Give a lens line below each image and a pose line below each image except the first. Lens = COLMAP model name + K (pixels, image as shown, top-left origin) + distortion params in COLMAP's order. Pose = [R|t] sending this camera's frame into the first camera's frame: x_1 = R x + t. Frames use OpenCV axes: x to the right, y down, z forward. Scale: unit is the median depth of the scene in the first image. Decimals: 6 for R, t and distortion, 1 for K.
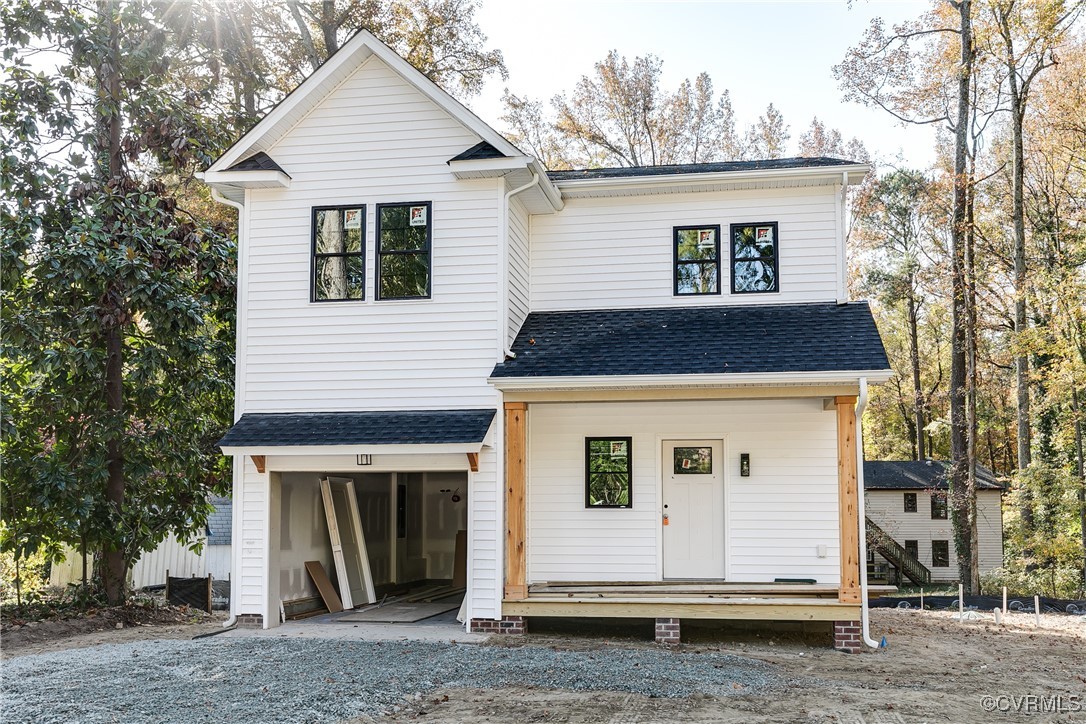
lens RADIAL K [[951.1, 0, 592.8], [0, 951.1, 384.6], [0, 0, 1]] dist [0.004554, -0.000738]
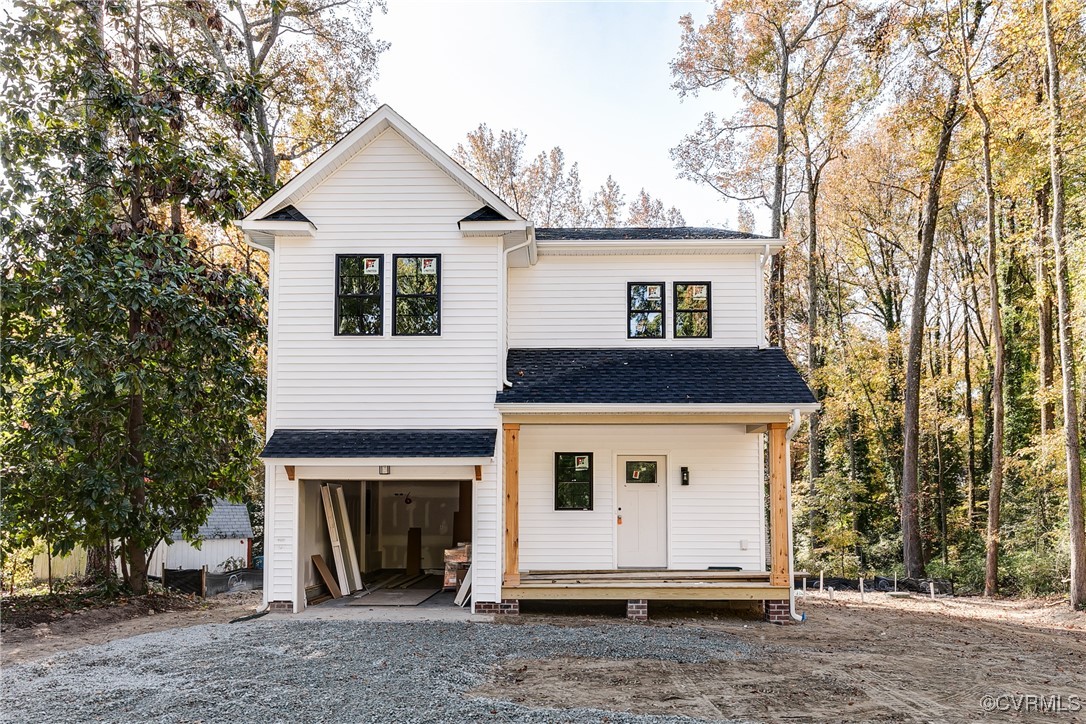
lens RADIAL K [[794.4, 0, 537.9], [0, 794.4, 415.8], [0, 0, 1]] dist [0.008749, -0.007120]
pose [[0.991592, 0.016184, 0.128387, -0.162611], [-0.018168, 0.999733, 0.014301, -0.005872], [-0.128121, -0.016513, 0.991621, -0.007340]]
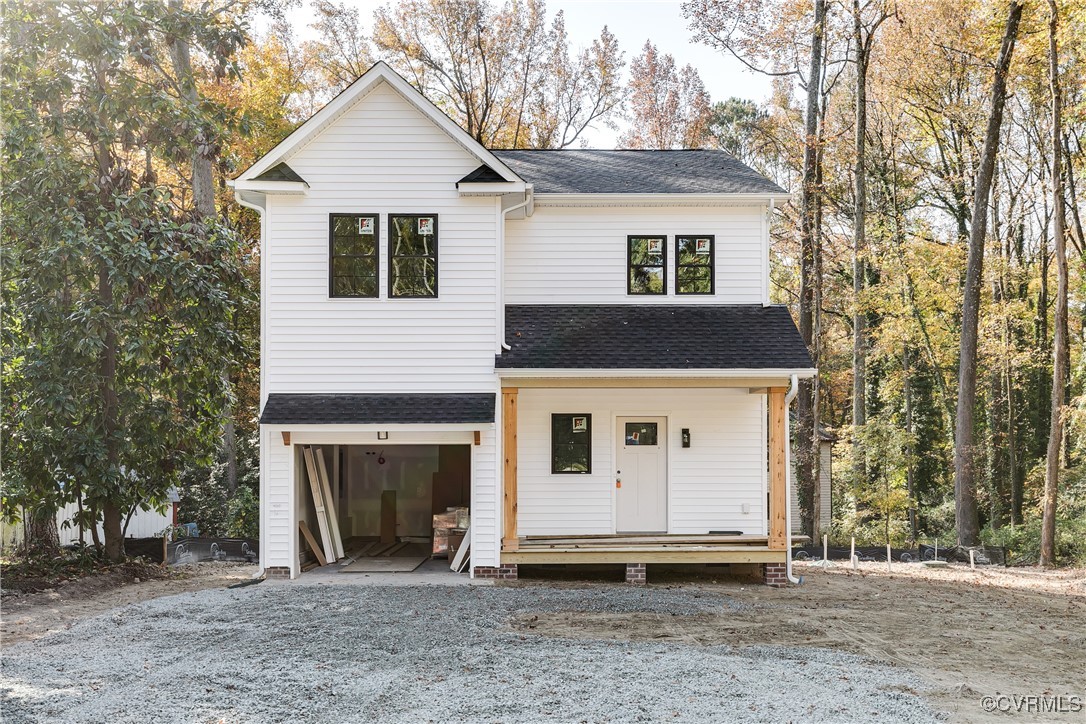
lens RADIAL K [[1097.5, 0, 541.6], [0, 1097.5, 360.8], [0, 0, 1]] dist [0.012375, 0.000000]
pose [[0.986542, 0.013263, 0.162970, -0.244277], [-0.020283, 0.998933, 0.041486, -0.066571], [-0.162246, -0.044233, 0.985758, -0.334571]]
